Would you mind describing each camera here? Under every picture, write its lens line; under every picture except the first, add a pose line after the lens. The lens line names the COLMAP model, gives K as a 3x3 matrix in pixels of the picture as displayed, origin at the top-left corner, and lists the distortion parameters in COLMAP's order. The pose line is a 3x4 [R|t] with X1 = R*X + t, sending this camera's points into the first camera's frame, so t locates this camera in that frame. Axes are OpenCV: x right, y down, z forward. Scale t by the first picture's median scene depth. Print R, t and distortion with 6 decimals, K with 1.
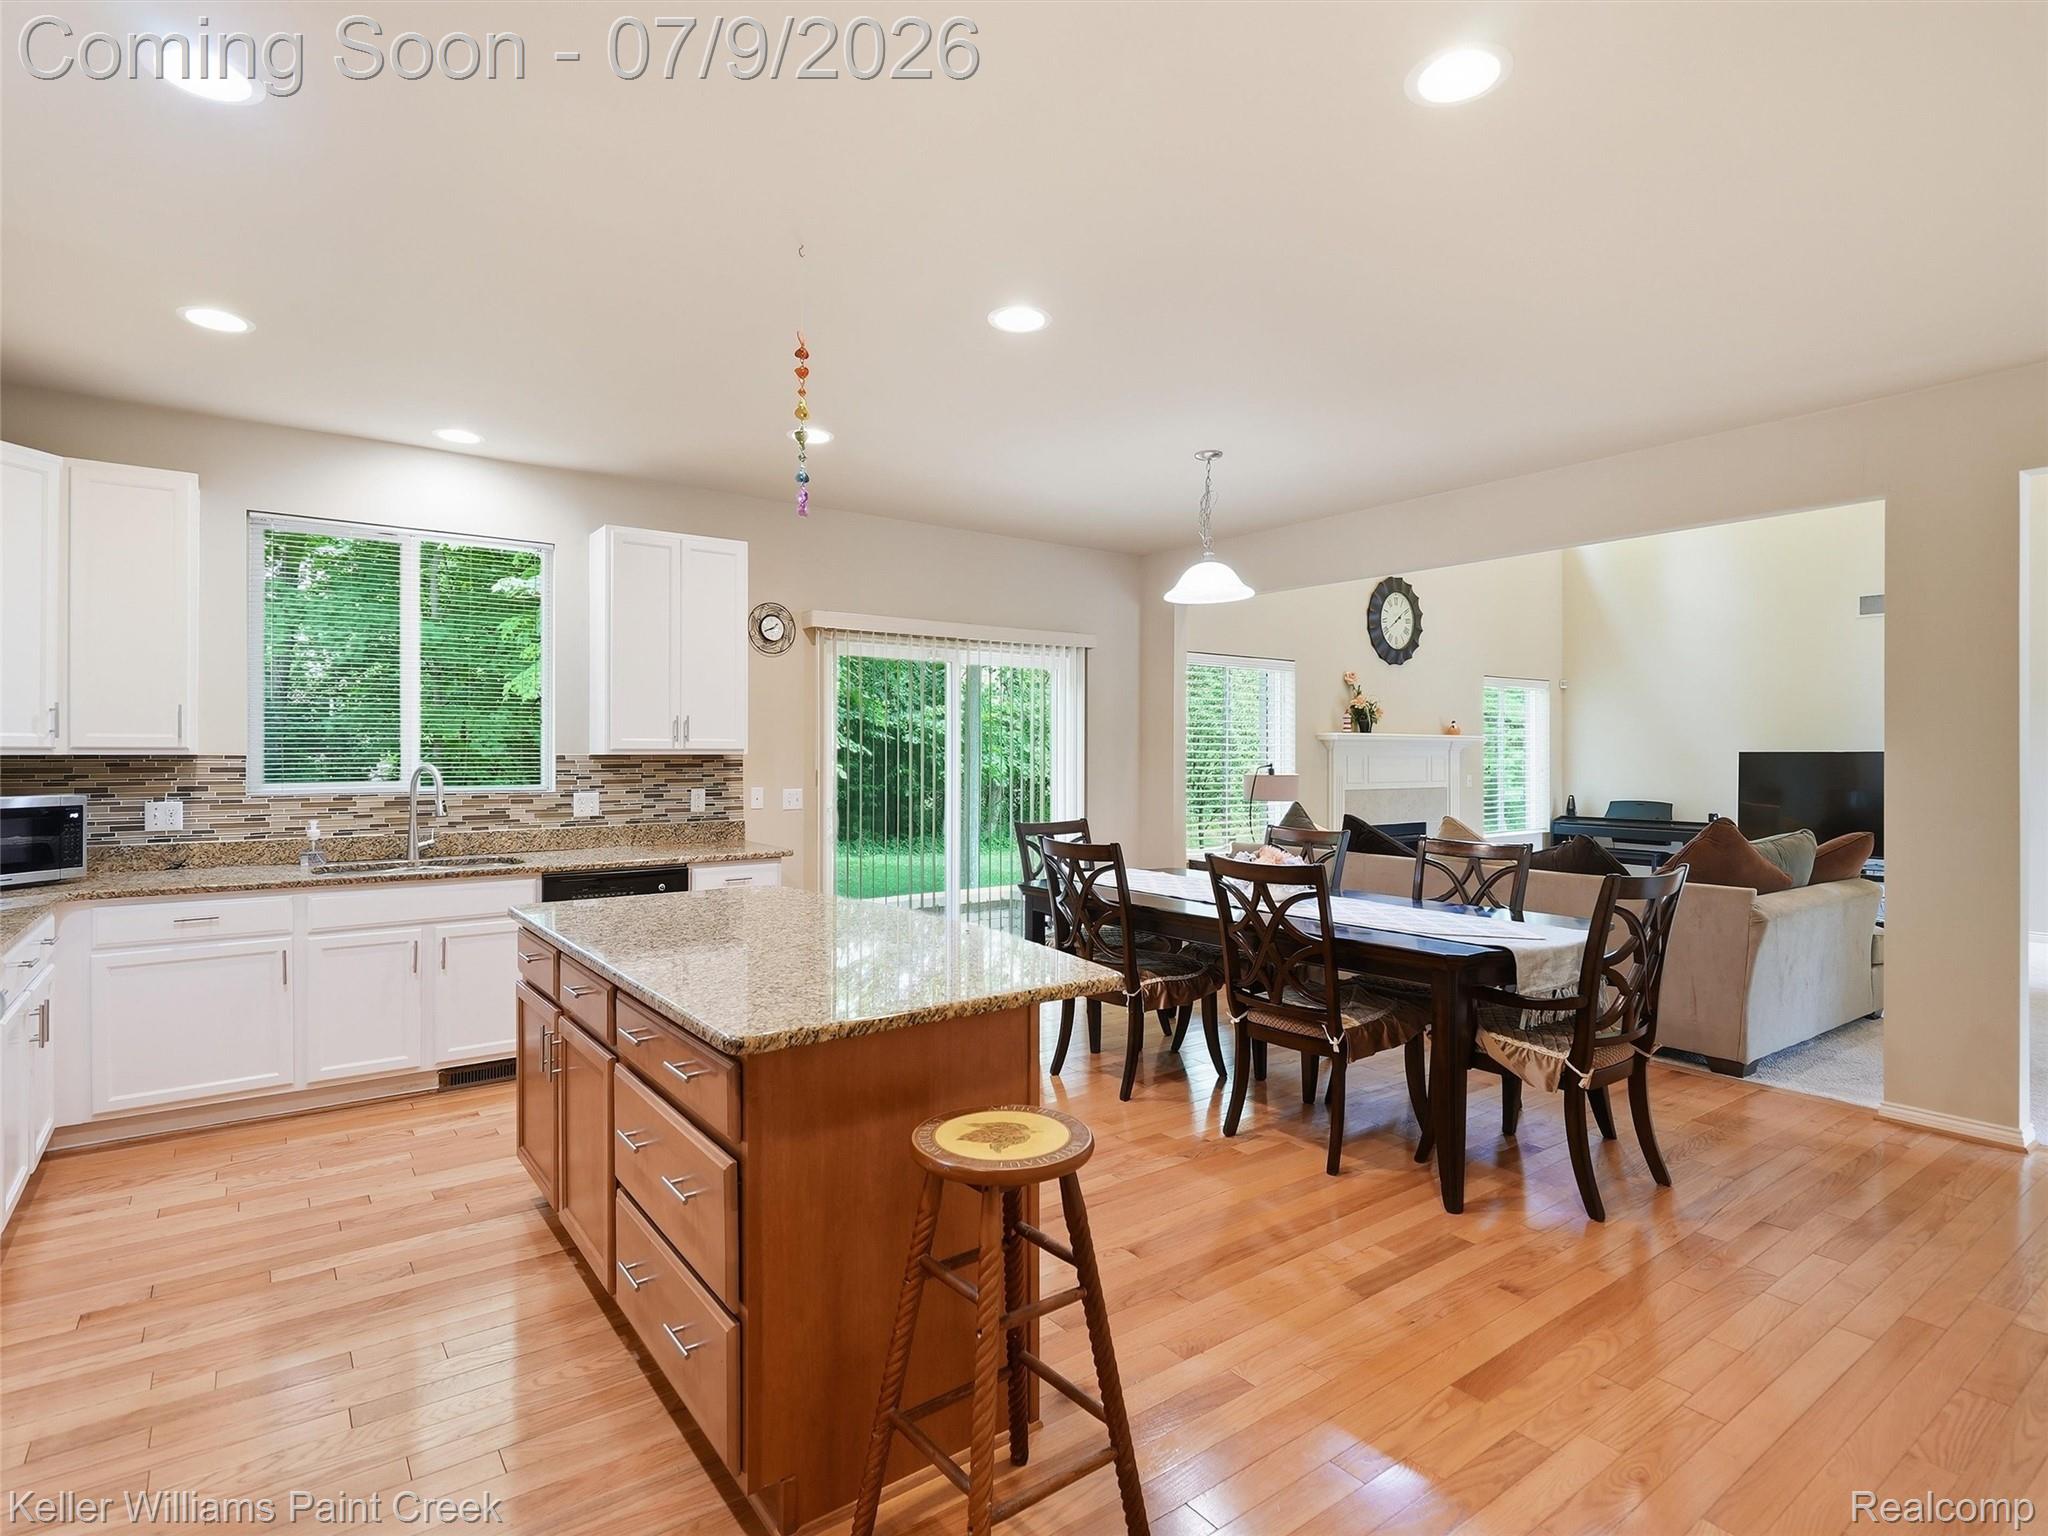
lens RADIAL K [[1061.7, 0, 1030.6], [0, 1061.7, 759.7], [0, 0, 1]] dist [0.005268, -0.005204]
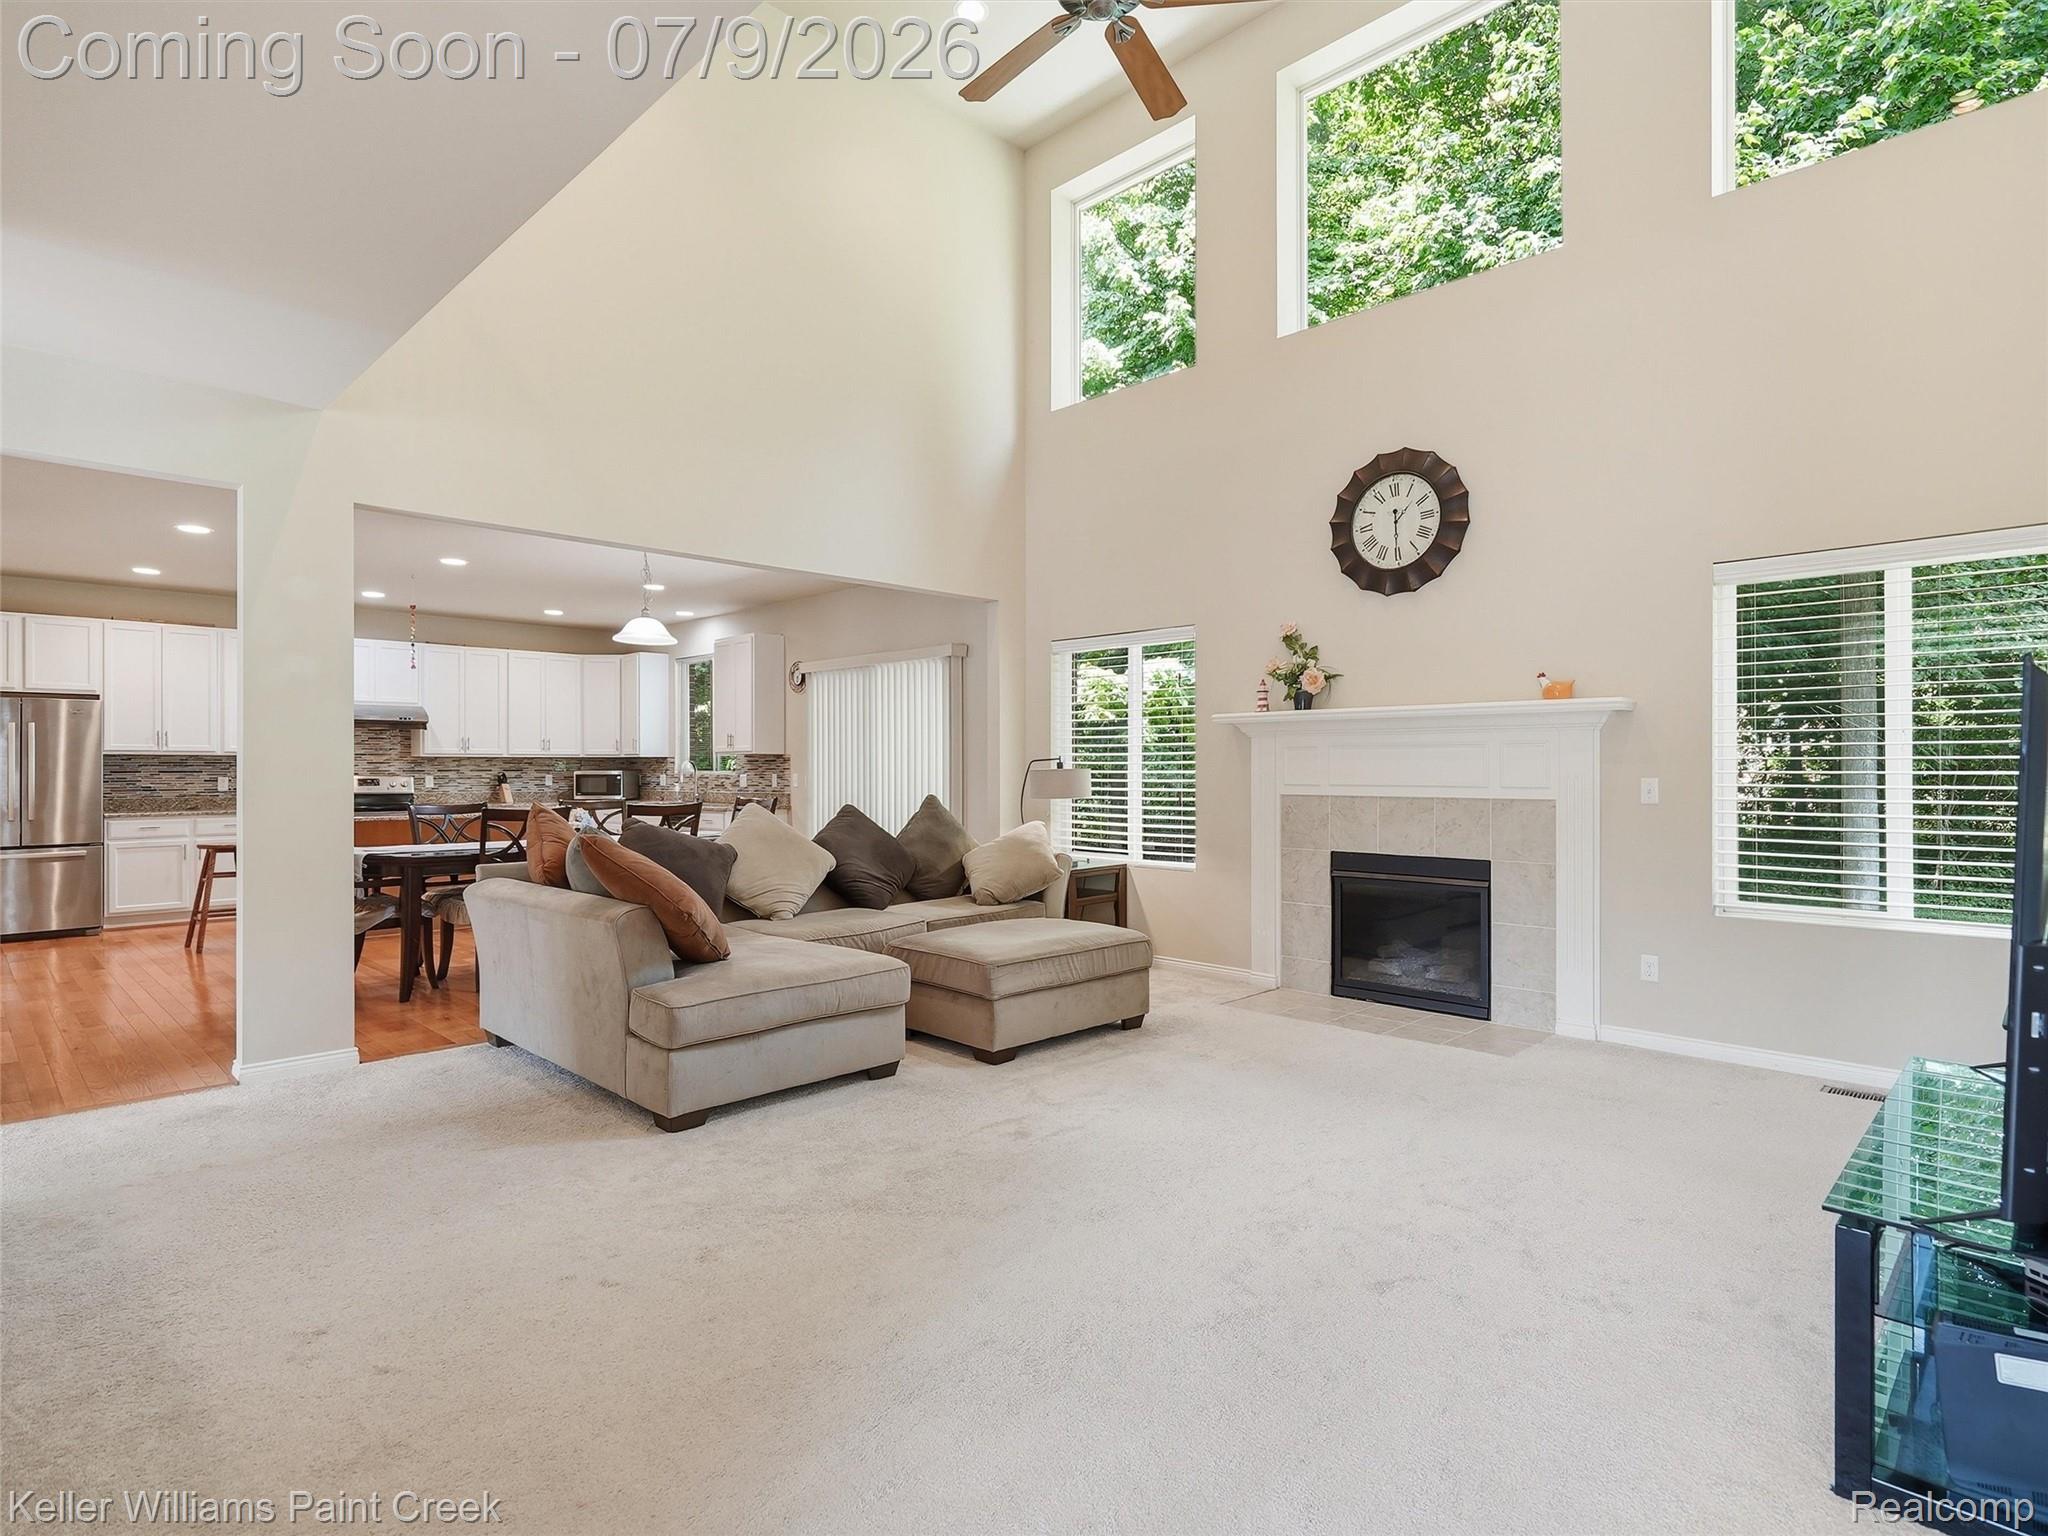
lens RADIAL K [[1061.7, 0, 1028.1], [0, 1061.7, 761.7], [0, 0, 1]] dist [0.005268, -0.005204]
pose [[0.155850, -0.009055, -0.987739, 1.730867], [-0.003496, 0.999947, -0.009719, 0.026487], [0.987775, 0.004968, 0.155810, 1.316940]]
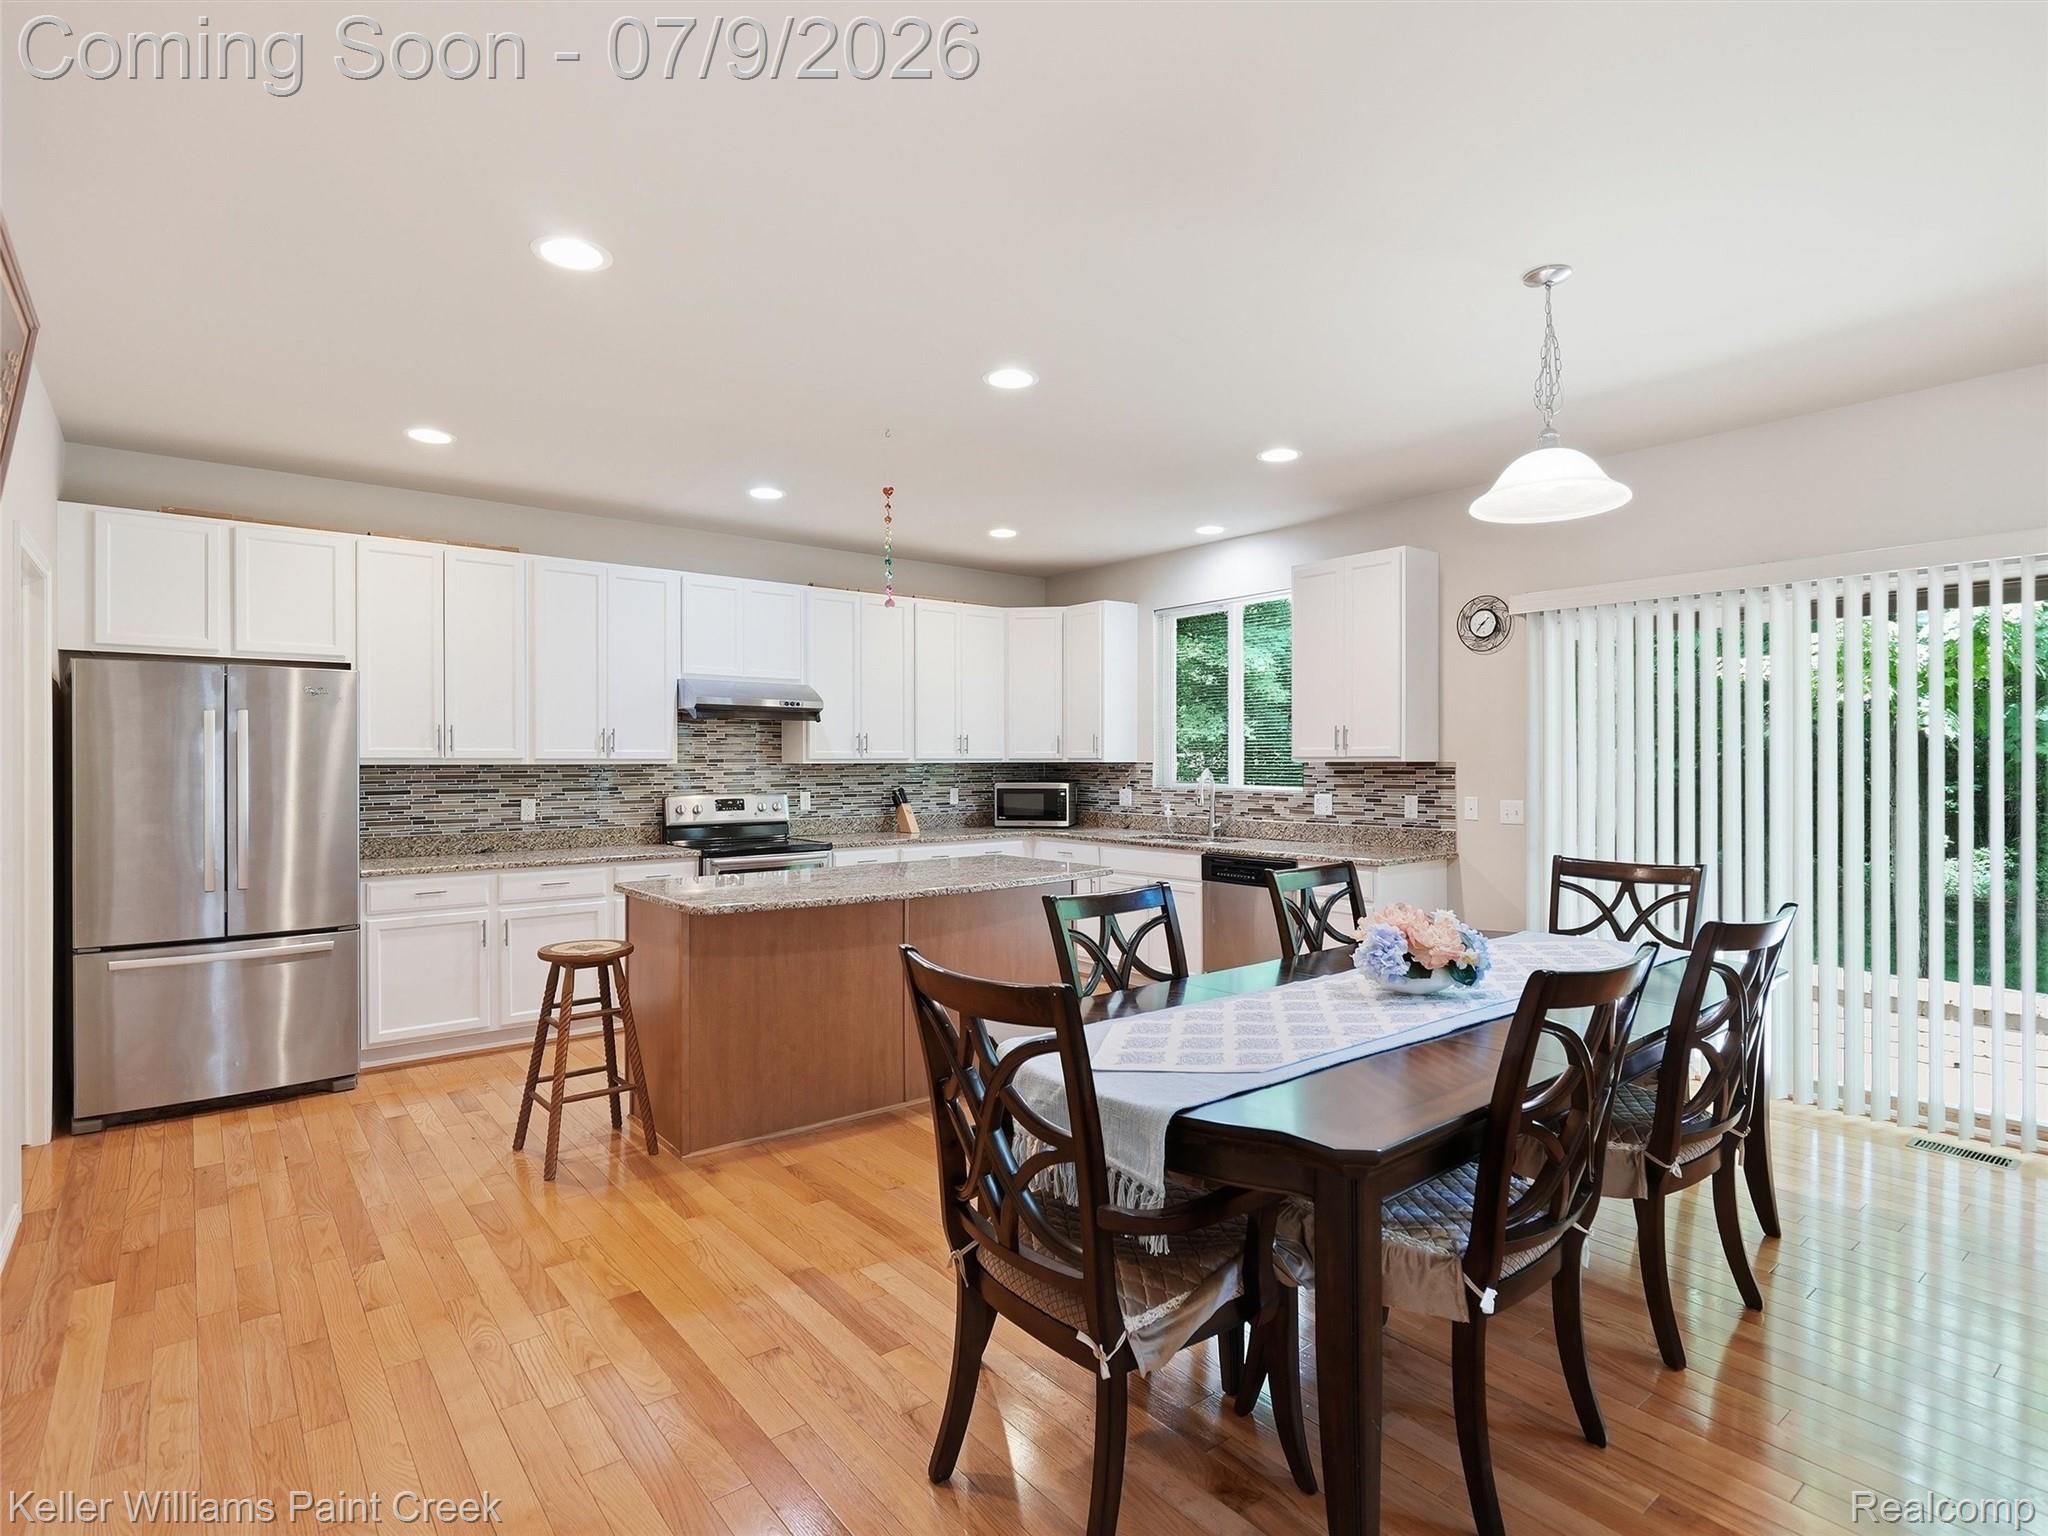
lens RADIAL K [[1061.7, 0, 1019.7], [0, 1061.7, 762.2], [0, 0, 1]] dist [0.005268, -0.005204]
pose [[0.021799, -0.000261, -0.999762, 0.797306], [-0.004724, 0.999989, -0.000364, -0.002548], [0.999751, 0.004731, 0.021797, 0.698046]]
